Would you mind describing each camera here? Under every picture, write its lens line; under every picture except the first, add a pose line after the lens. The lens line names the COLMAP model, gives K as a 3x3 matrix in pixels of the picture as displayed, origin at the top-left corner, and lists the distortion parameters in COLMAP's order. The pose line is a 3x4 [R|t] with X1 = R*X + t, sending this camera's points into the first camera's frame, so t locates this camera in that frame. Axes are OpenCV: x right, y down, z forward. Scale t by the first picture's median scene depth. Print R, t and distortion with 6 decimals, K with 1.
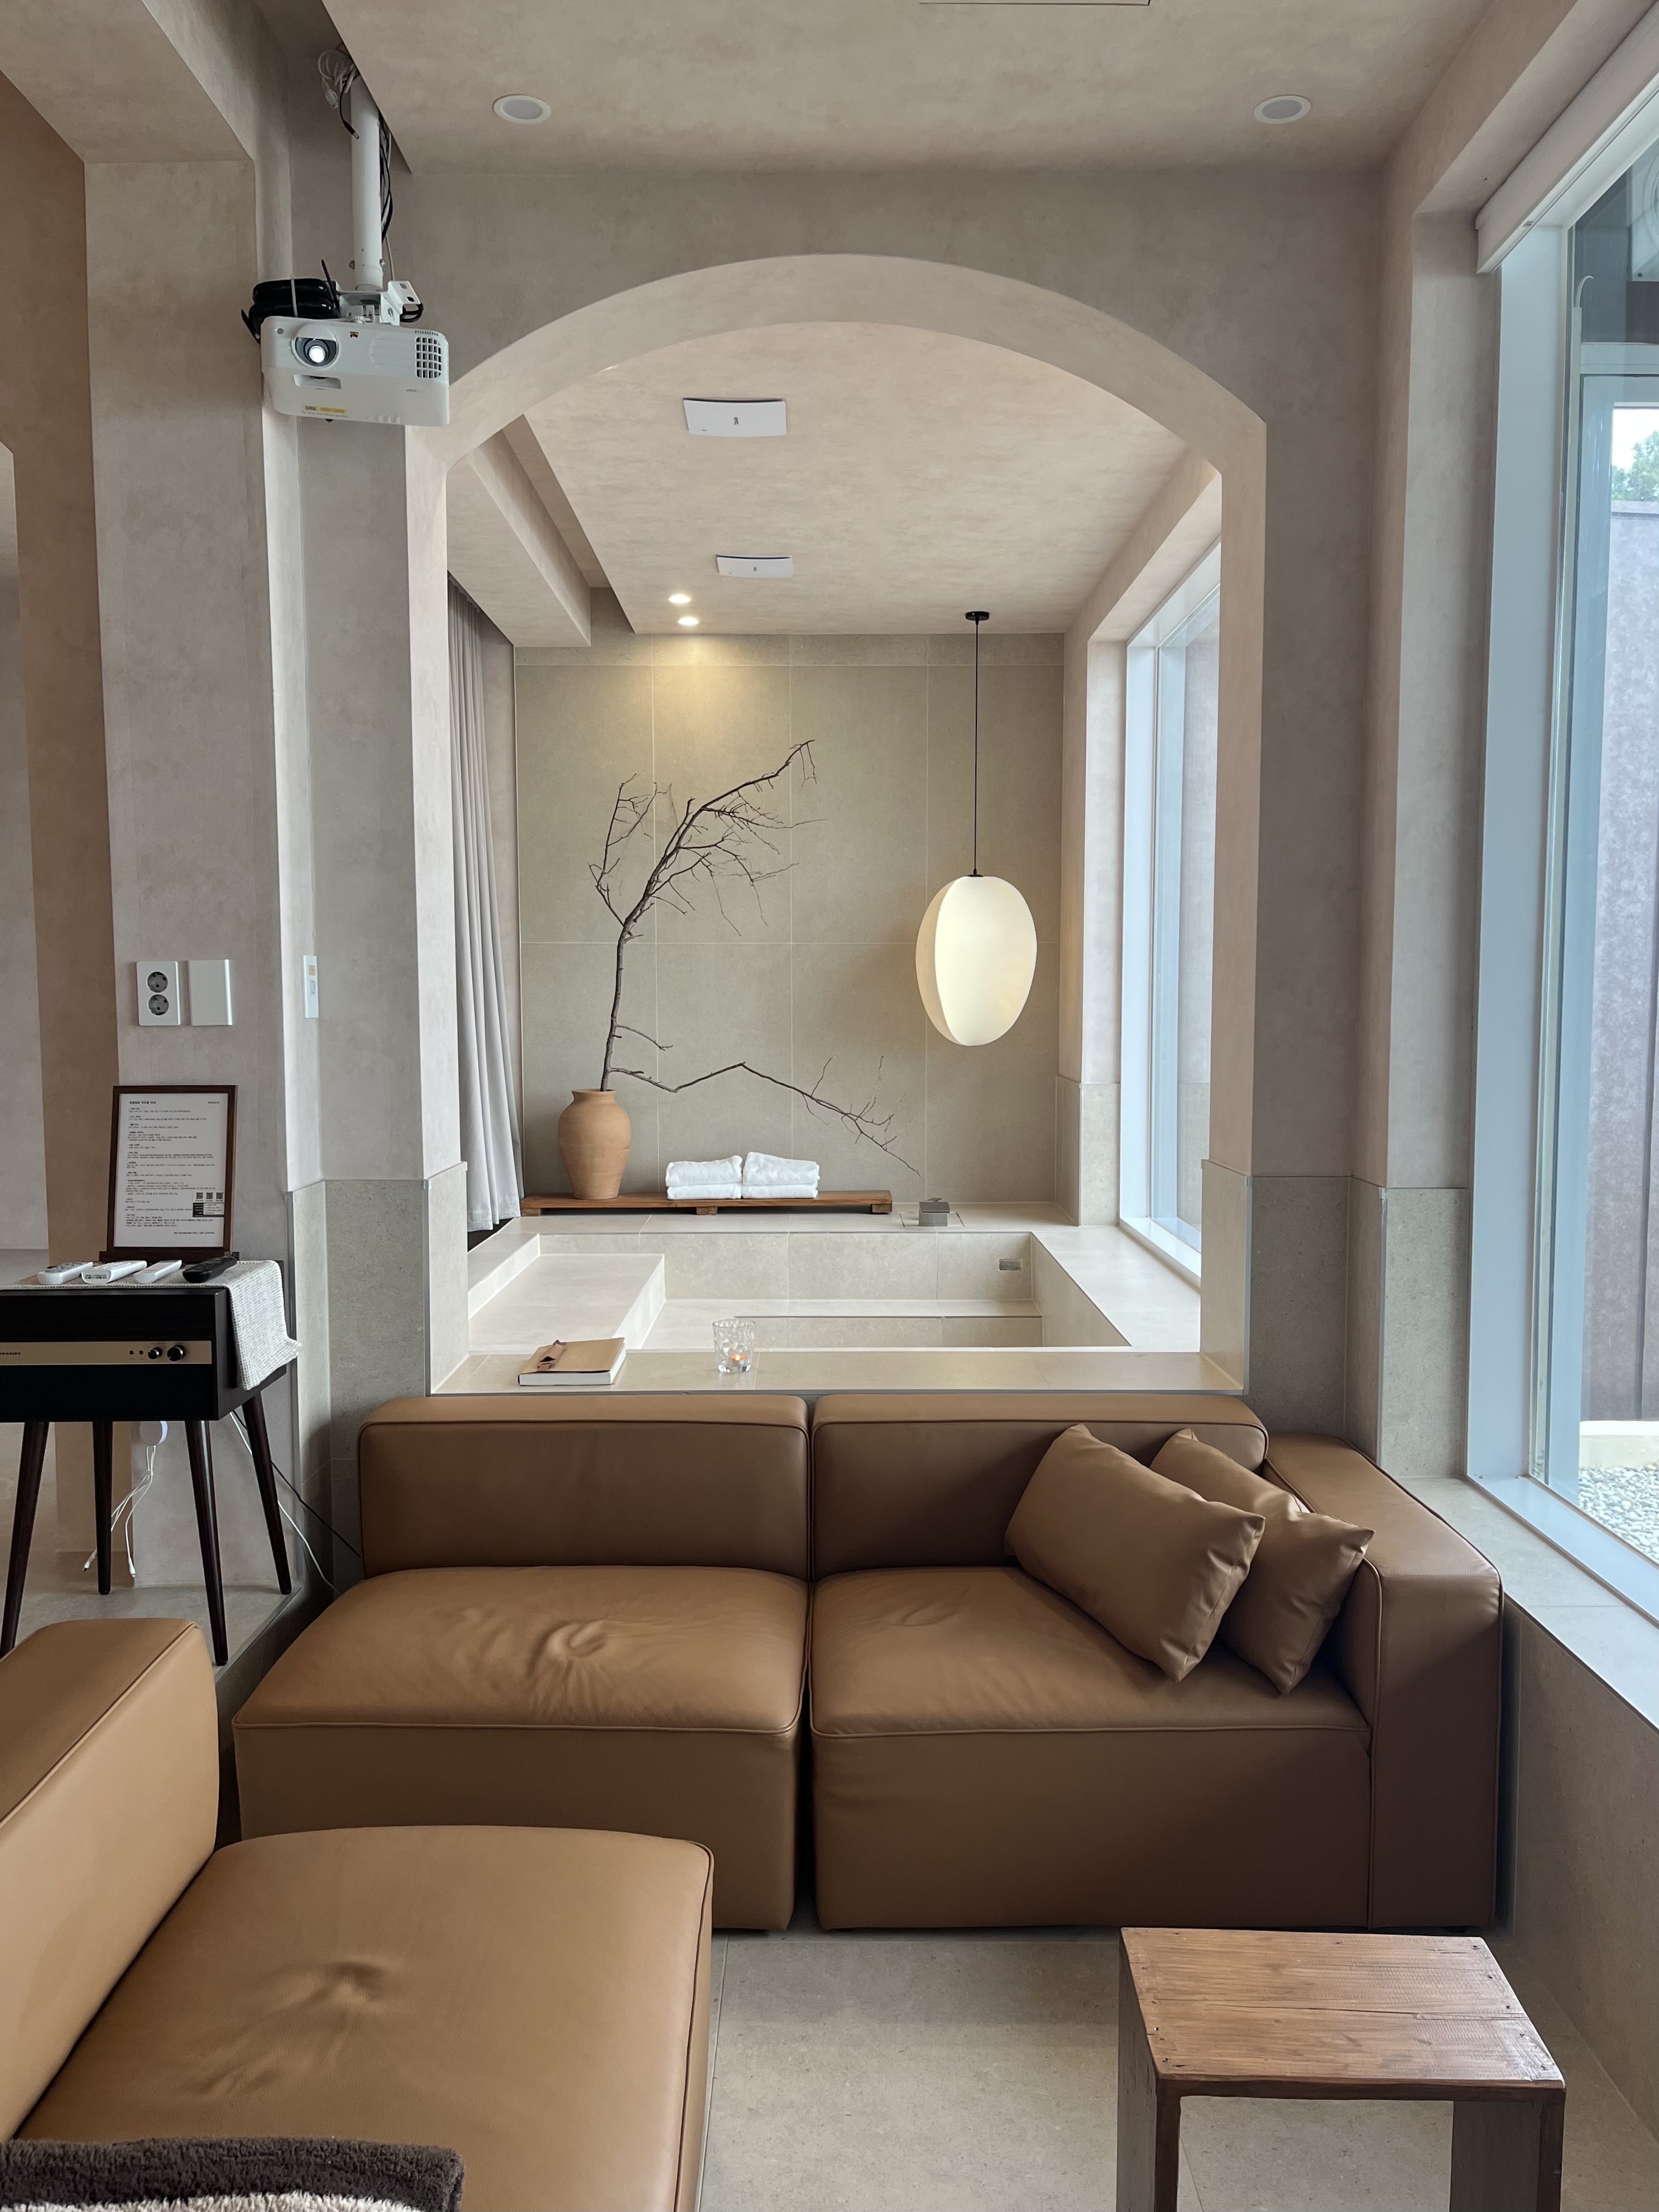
lens RADIAL K [[1664.4, 0, 841.3], [0, 1664.4, 1121.7], [0, 0, 1]] dist [0.059666, -0.067528]
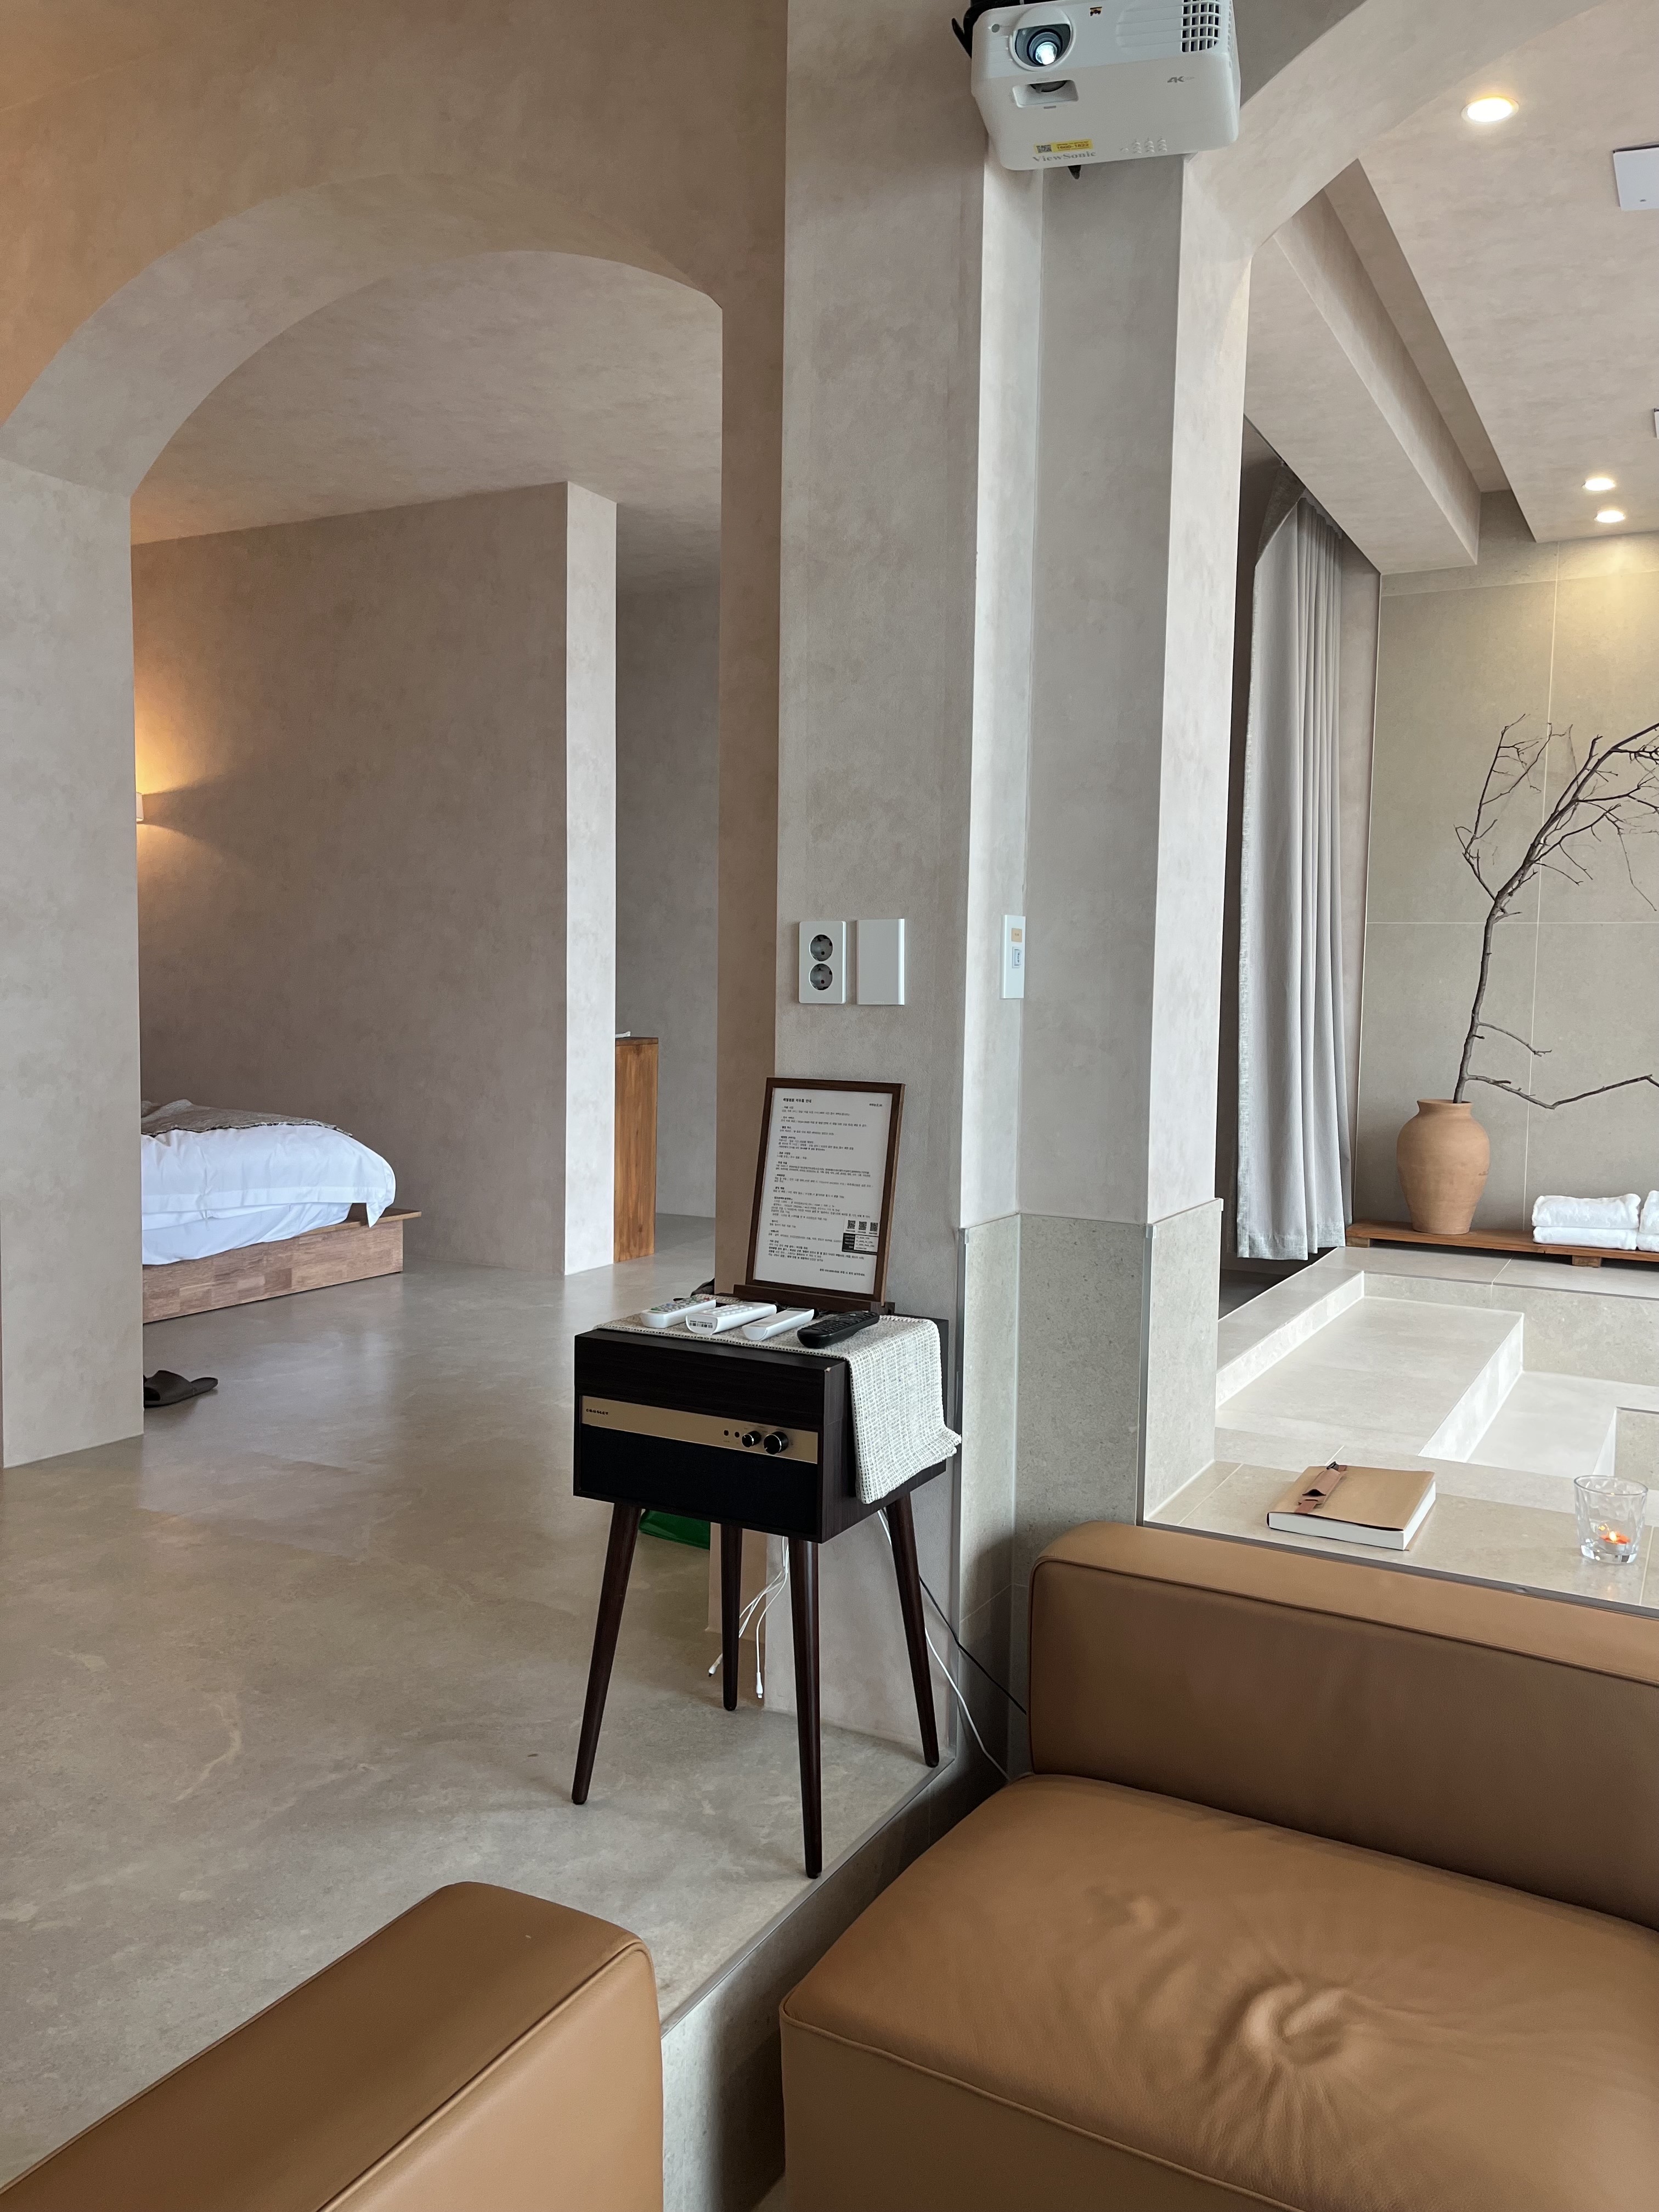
lens RADIAL K [[1664.3, 0, 847.0], [0, 1664.3, 1103.7], [0, 0, 1]] dist [0.059666, -0.067528]
pose [[0.874709, 0.052635, -0.481782, -0.018715], [-0.056349, 0.998388, 0.006769, -0.015459], [0.481362, 0.021227, 0.876265, 0.309675]]
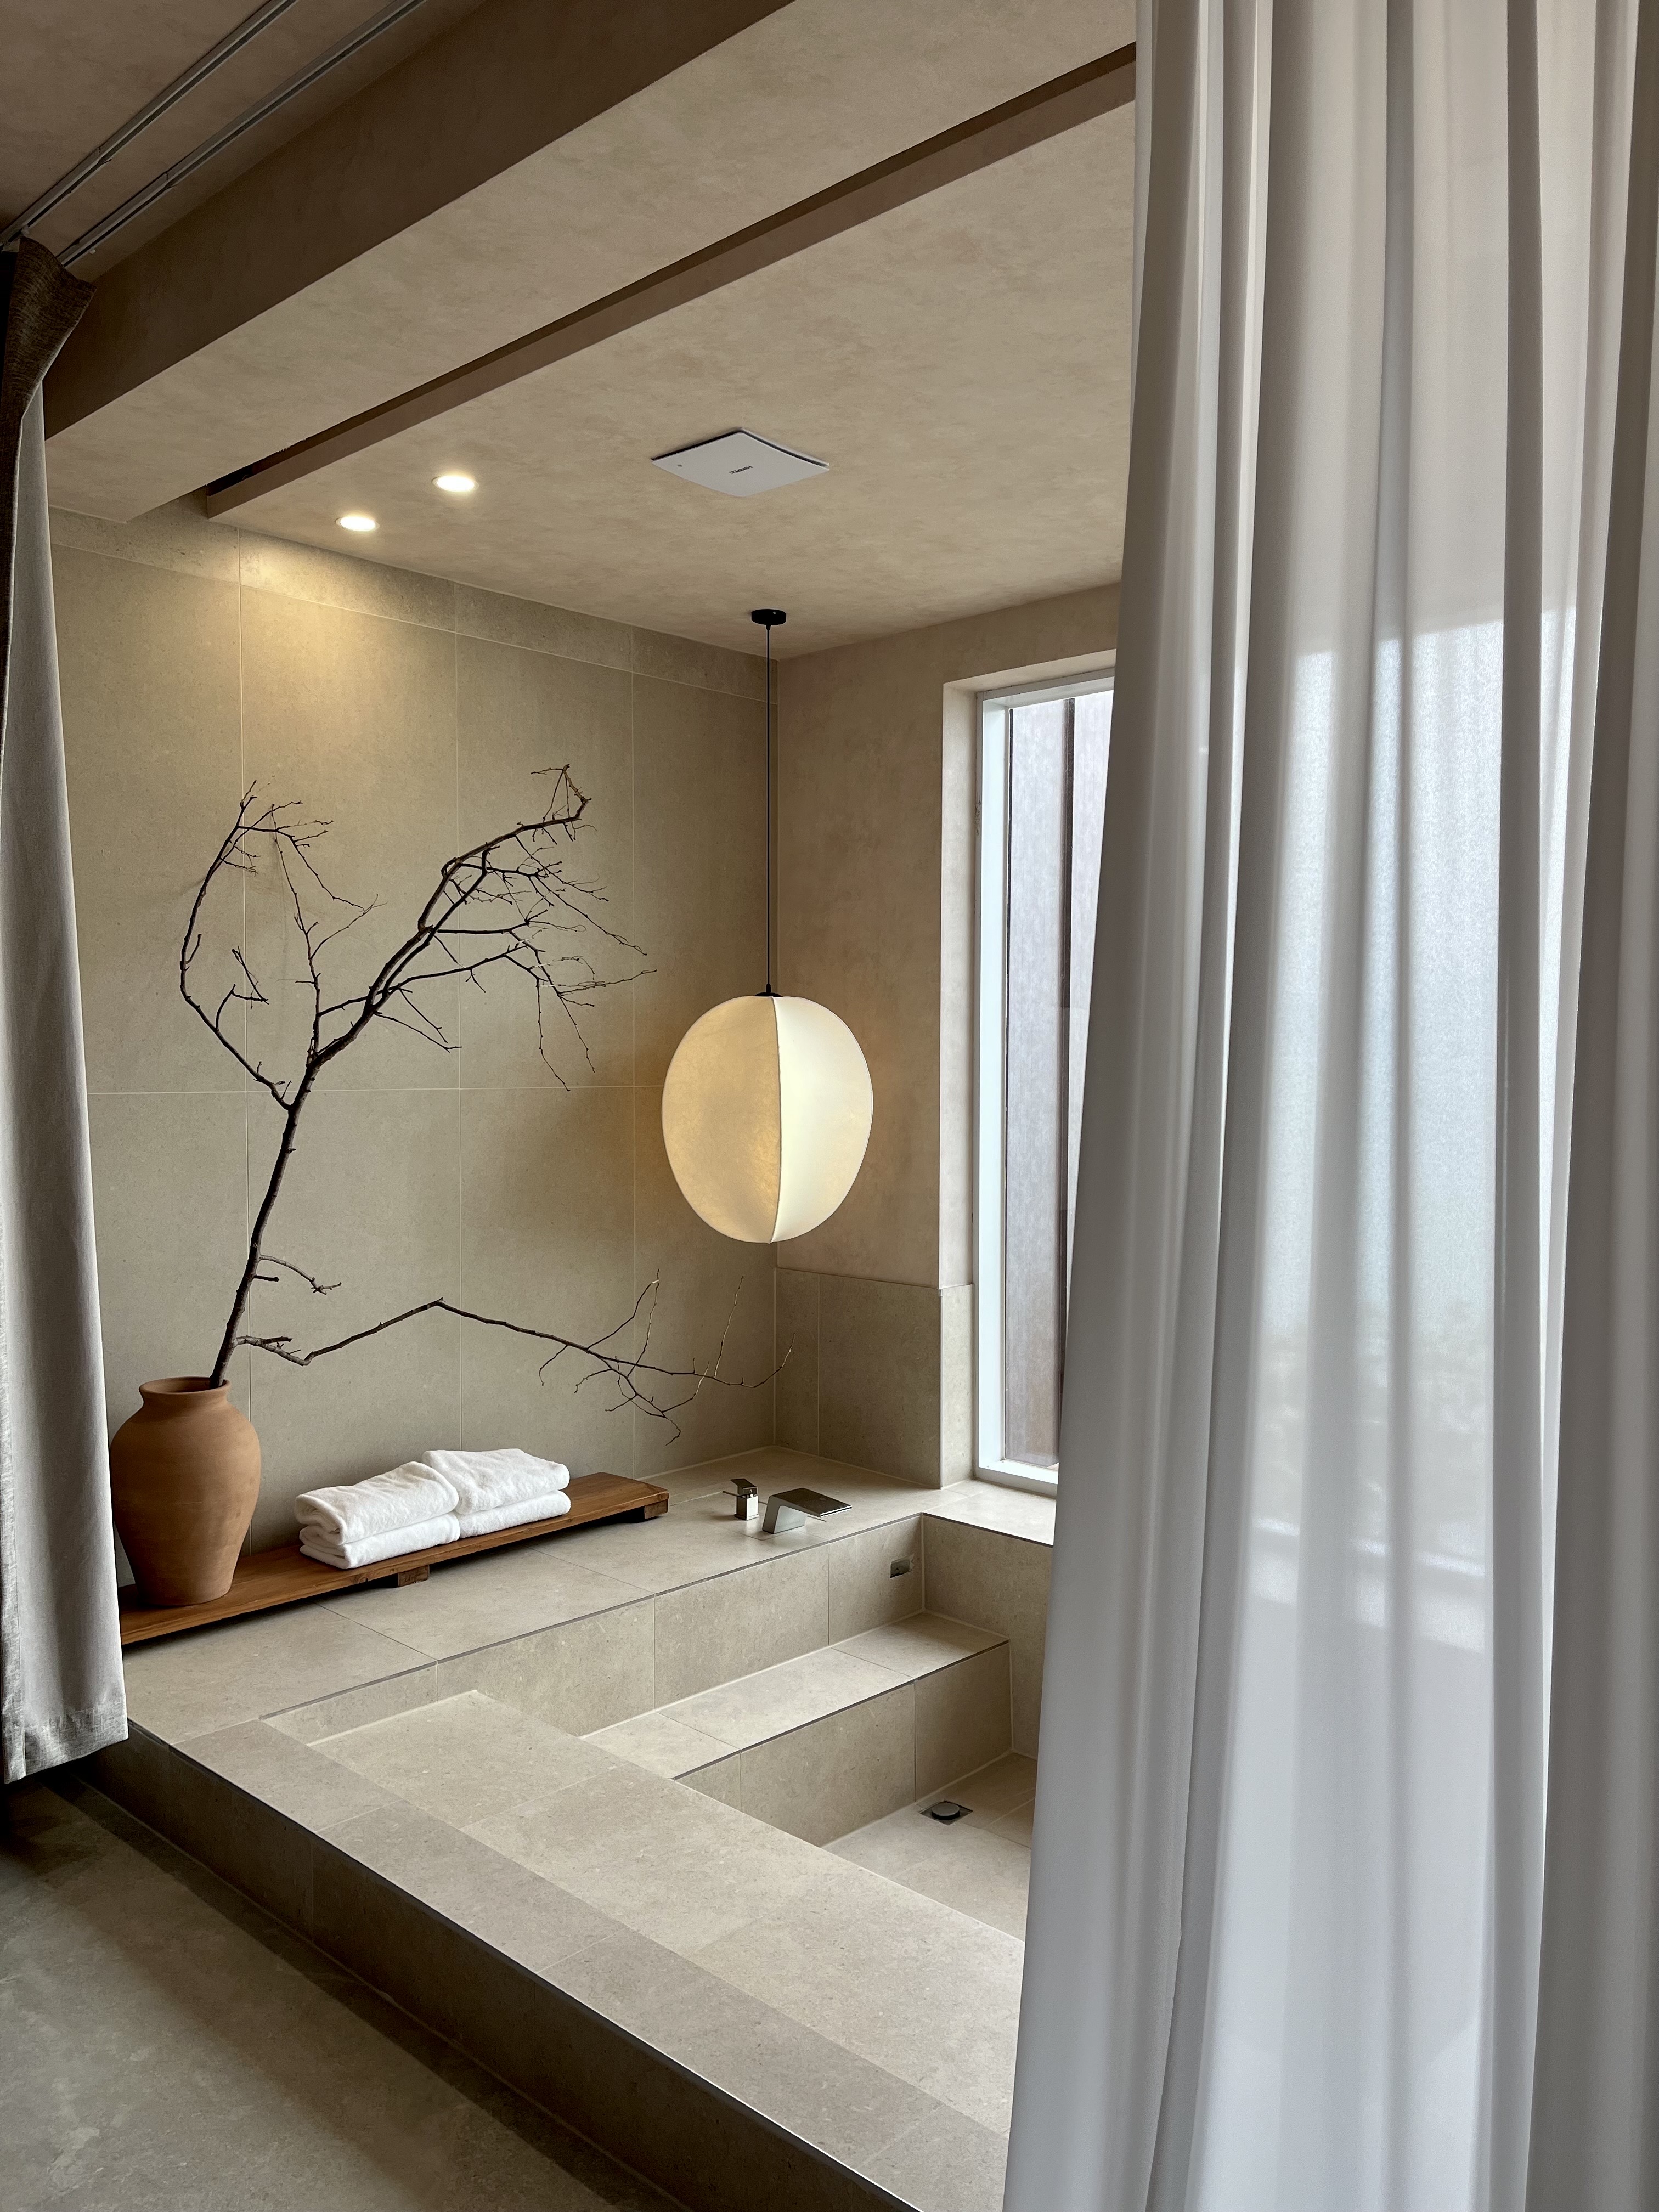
lens RADIAL K [[1664.3, 0, 828.5], [0, 1664.3, 1101.5], [0, 0, 1]] dist [0.059666, -0.067528]
pose [[0.689347, -0.015842, 0.724258, -0.893263], [0.050404, 0.998387, -0.026135, -0.191065], [-0.722676, 0.054522, 0.689033, 1.164180]]
